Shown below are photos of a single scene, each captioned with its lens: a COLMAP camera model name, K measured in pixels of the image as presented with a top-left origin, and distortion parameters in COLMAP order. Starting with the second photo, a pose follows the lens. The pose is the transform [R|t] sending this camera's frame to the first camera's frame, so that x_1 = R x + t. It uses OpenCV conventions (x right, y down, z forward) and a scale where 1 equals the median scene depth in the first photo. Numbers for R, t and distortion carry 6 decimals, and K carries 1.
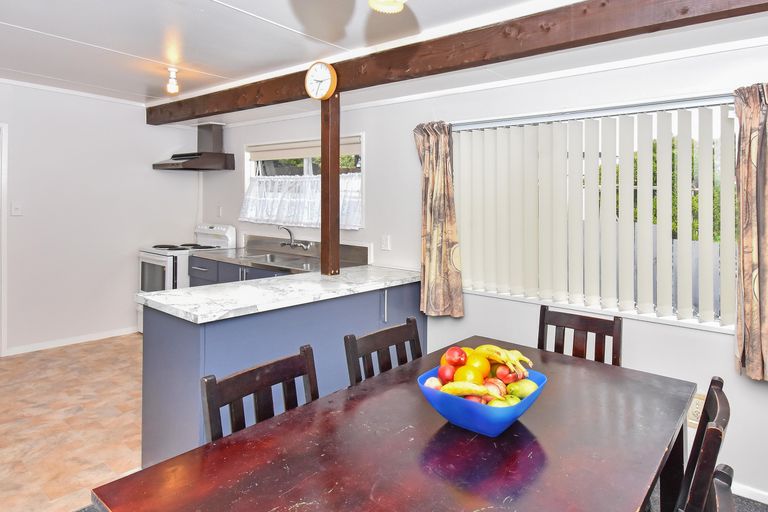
lens RADIAL K [[410.2, 0, 383.4], [0, 410.2, 248.0], [0, 0, 1]] dist [0.002136, -0.016277]
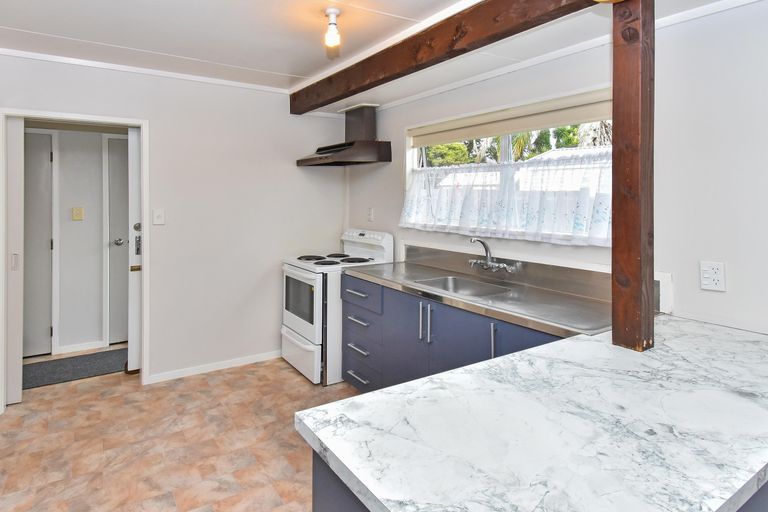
lens RADIAL K [[410.2, 0, 383.4], [0, 410.2, 248.0], [0, 0, 1]] dist [0.002136, -0.016277]
pose [[0.960196, 0.004844, -0.279285, -0.163852], [-0.001689, 0.999932, 0.011538, -0.035261], [0.279322, -0.010607, 0.960139, 0.248815]]
